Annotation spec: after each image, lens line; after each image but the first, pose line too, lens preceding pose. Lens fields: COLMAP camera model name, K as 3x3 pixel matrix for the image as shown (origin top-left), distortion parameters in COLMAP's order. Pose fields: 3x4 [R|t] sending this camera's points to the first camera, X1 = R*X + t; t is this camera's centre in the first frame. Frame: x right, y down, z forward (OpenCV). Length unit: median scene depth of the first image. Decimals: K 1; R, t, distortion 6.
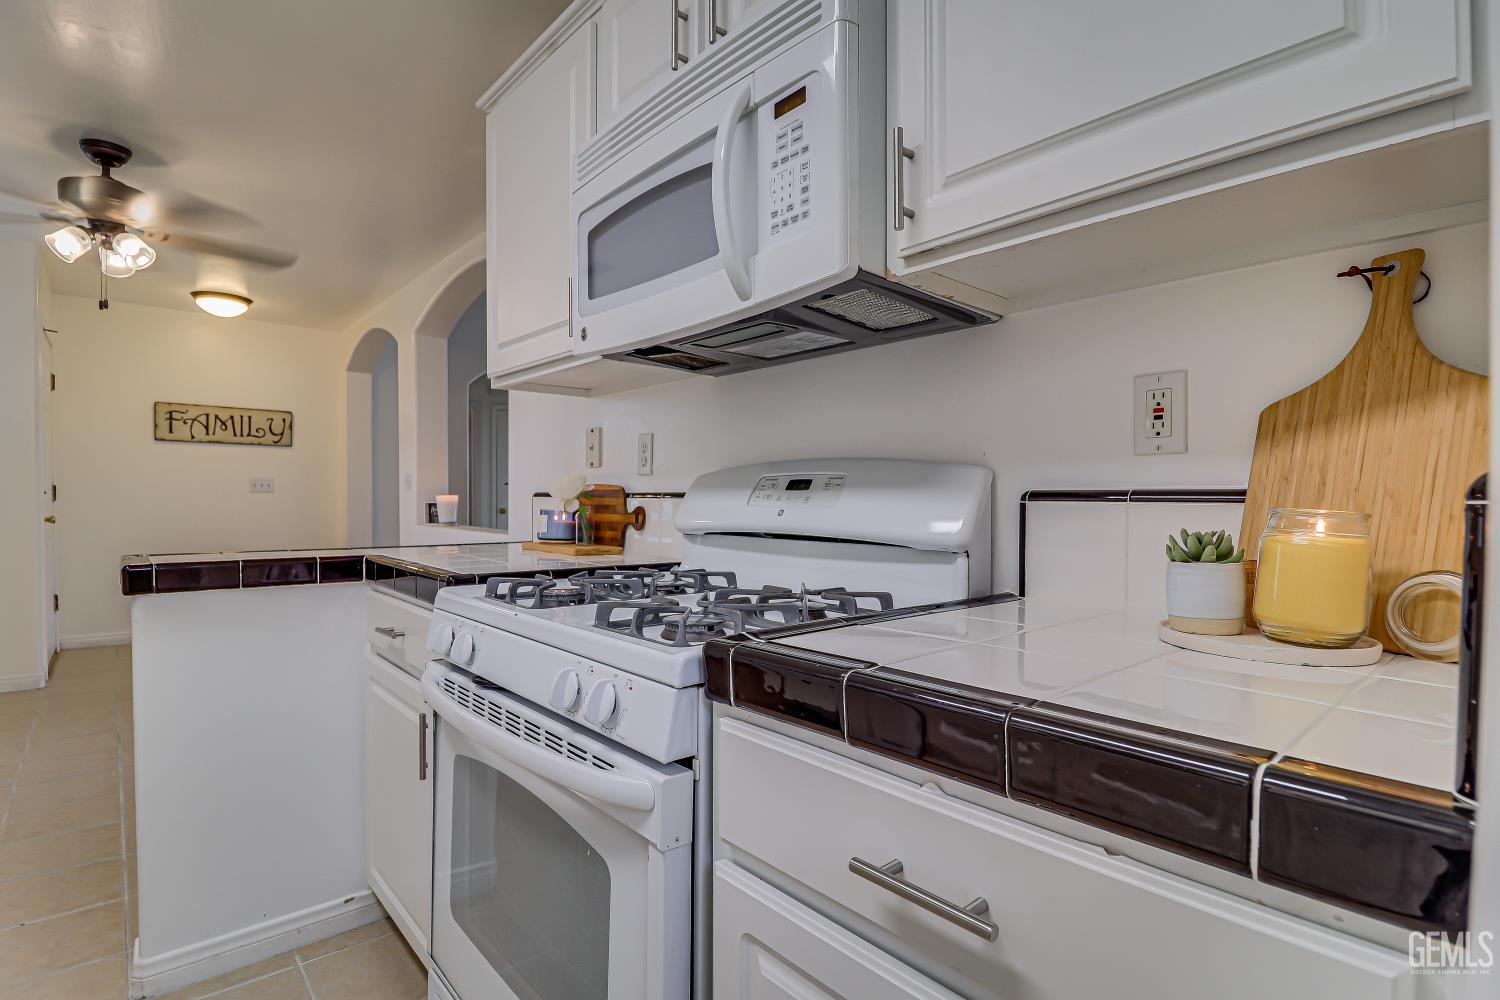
lens RADIAL K [[726.1, 0, 758.7], [0, 726.1, 507.4], [0, 0, 1]] dist [-0.014466, -0.006149]
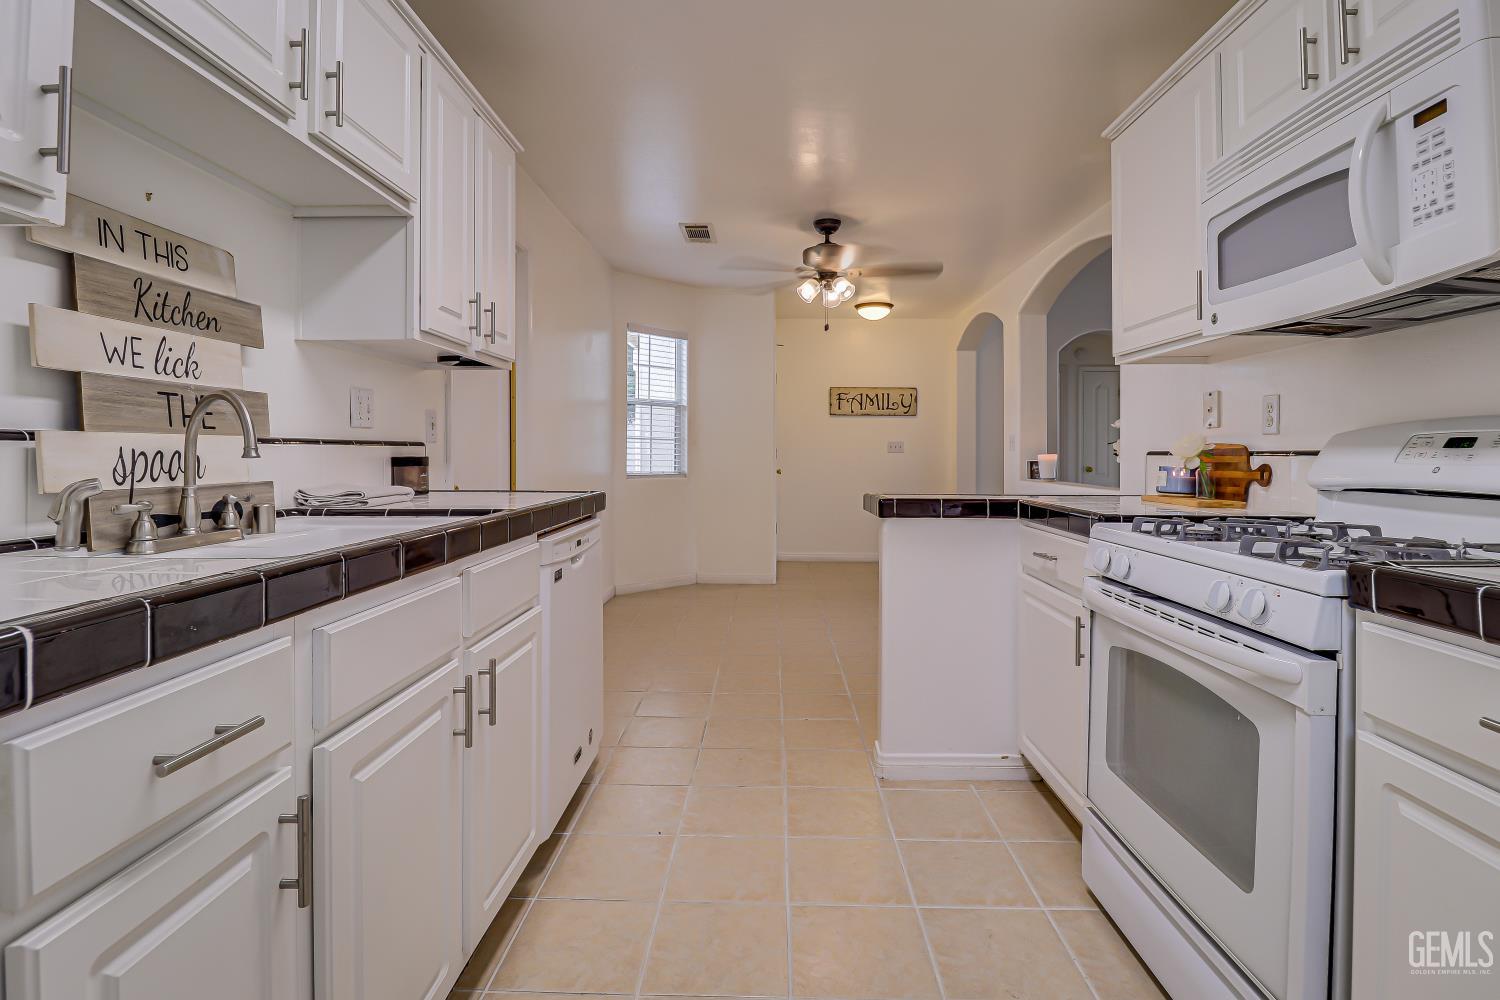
lens RADIAL K [[726.1, 0, 750.6], [0, 726.1, 448.7], [0, 0, 1]] dist [-0.014466, -0.006149]
pose [[0.725140, -0.009205, -0.688539, 0.019849], [-0.007693, 0.999740, -0.021467, 0.006024], [0.688558, 0.020864, 0.724881, -0.372455]]
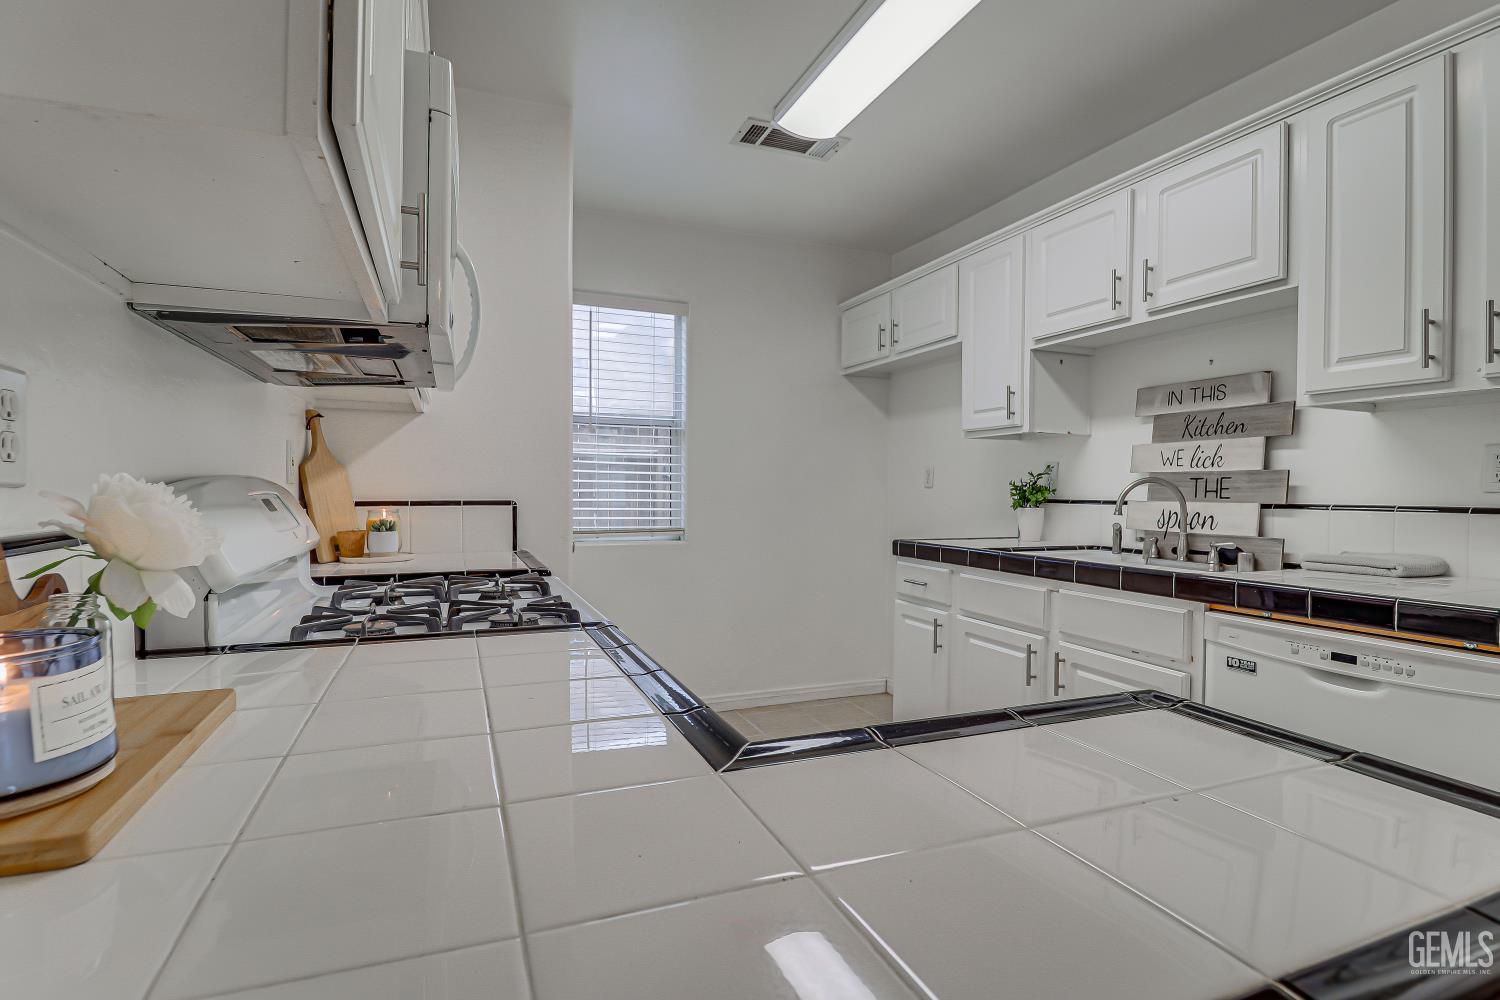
lens RADIAL K [[726.1, 0, 775.6], [0, 726.1, 500.4], [0, 0, 1]] dist [-0.014466, -0.006149]
pose [[-0.946682, -0.021014, 0.321485, -0.800701], [-0.011508, 0.999439, 0.031440, -0.070549], [-0.321965, 0.026064, -0.946393, 1.595347]]
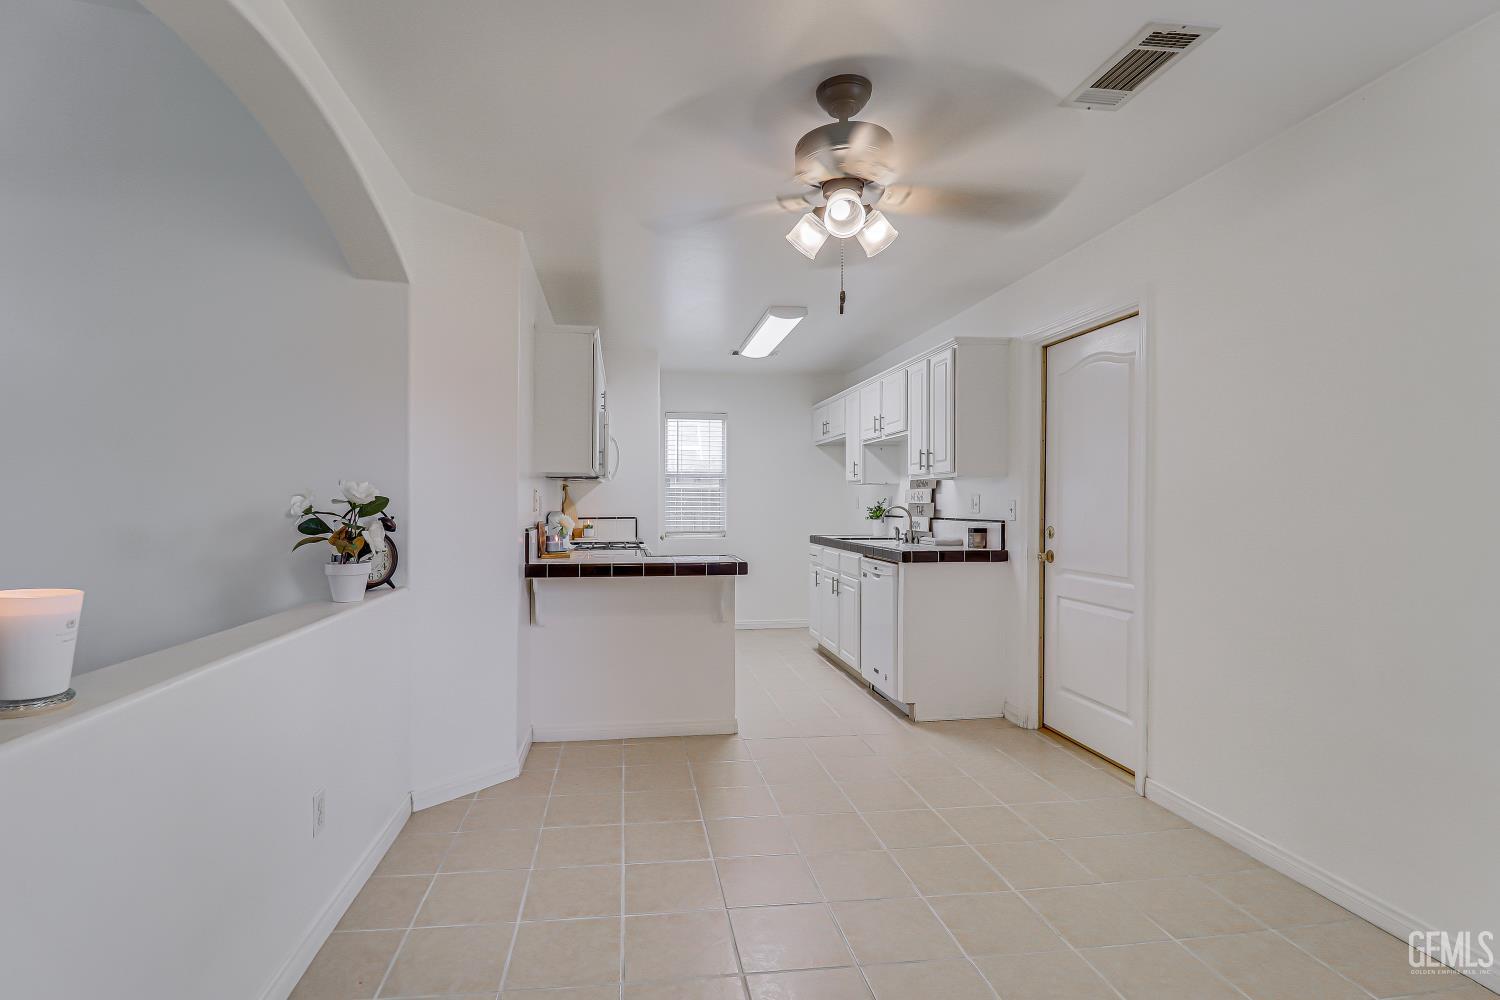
lens RADIAL K [[726.1, 0, 711.6], [0, 726.1, 482.7], [0, 0, 1]] dist [-0.014466, -0.006149]
pose [[-0.808375, 0.007627, 0.588618, -2.464130], [0.003198, 0.999958, -0.008566, -0.167806], [-0.588659, -0.005042, -0.808366, 3.281564]]
